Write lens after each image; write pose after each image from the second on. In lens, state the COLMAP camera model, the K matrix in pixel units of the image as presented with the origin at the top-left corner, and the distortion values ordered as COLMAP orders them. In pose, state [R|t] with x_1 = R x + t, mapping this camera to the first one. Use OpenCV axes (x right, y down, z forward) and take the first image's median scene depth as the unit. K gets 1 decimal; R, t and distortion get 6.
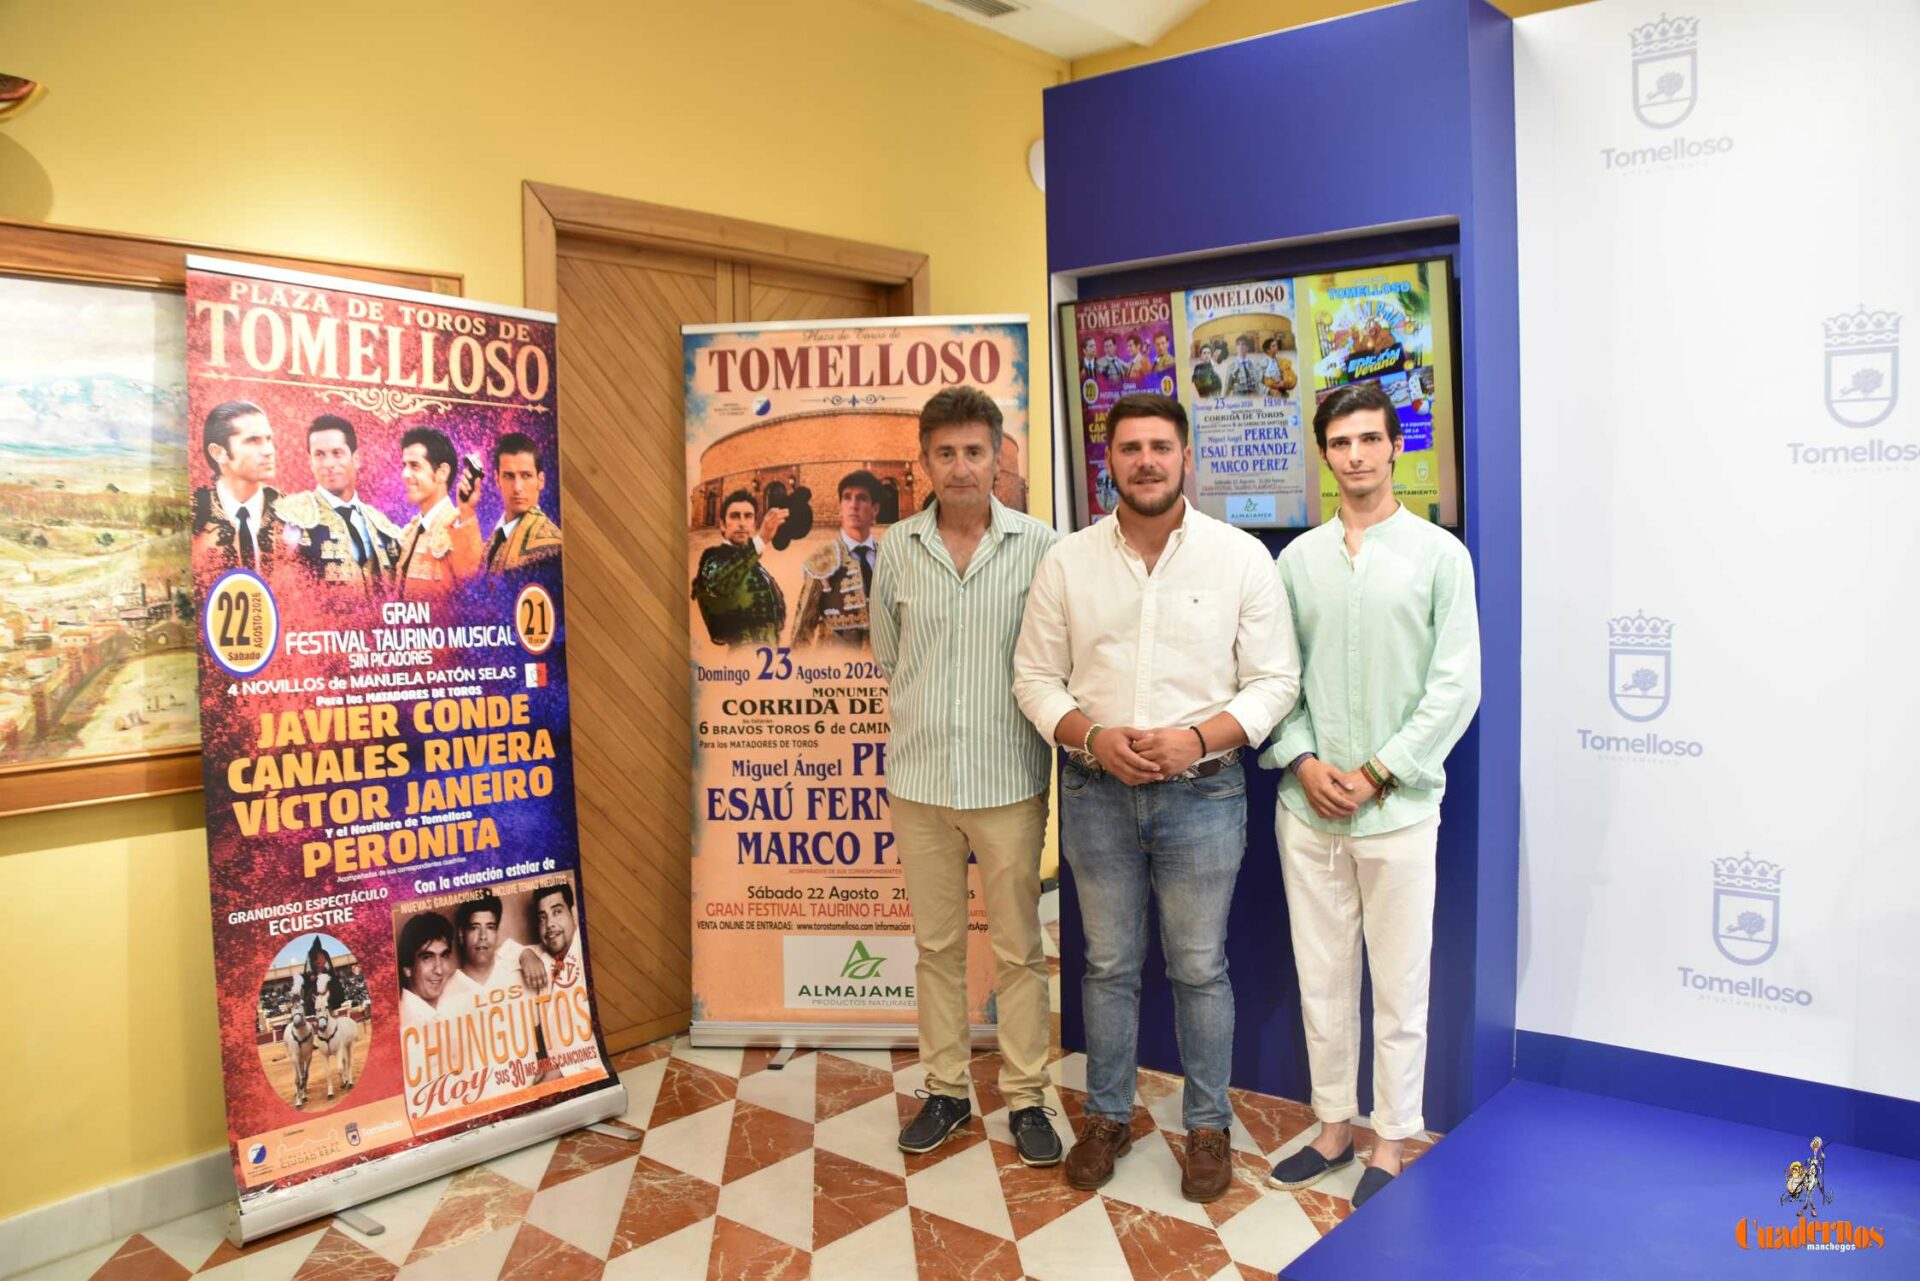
lens RADIAL K [[1478.0, 0, 961.7], [0, 1478.0, 627.4], [0, 0, 1]] dist [-0.110066, 0.031410]
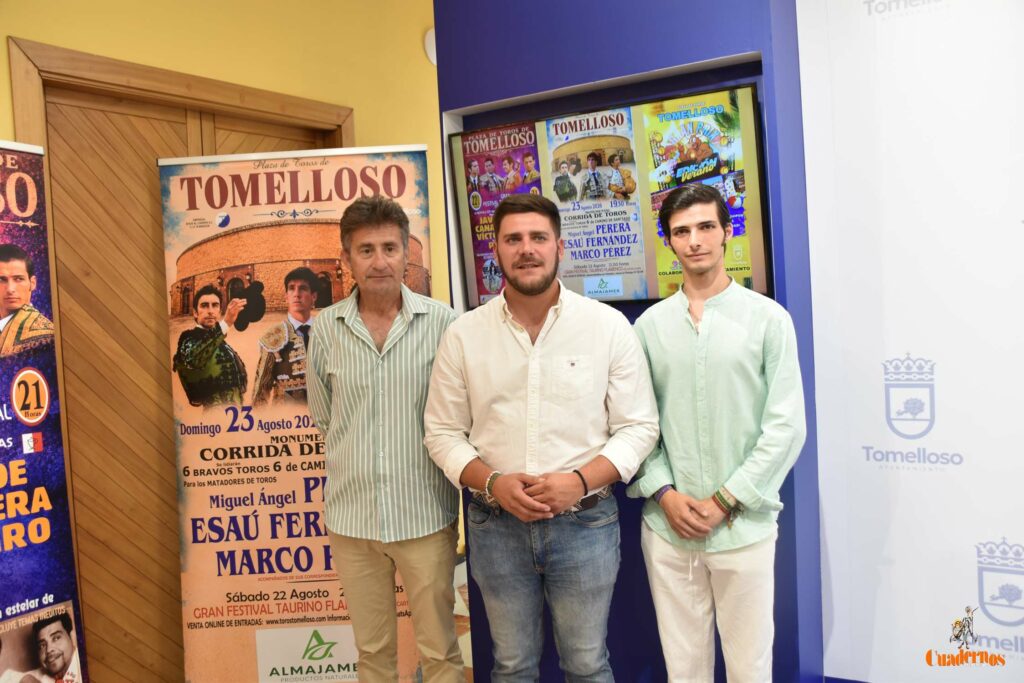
lens RADIAL K [[883.2, 0, 497.4], [0, 883.2, 344.1], [0, 0, 1]] dist [-0.039809, 0.037379]
pose [[0.992747, -0.040843, 0.113075, 0.013617], [0.042677, 0.998993, -0.013853, -0.023189], [-0.112395, 0.018578, 0.993490, 0.238618]]
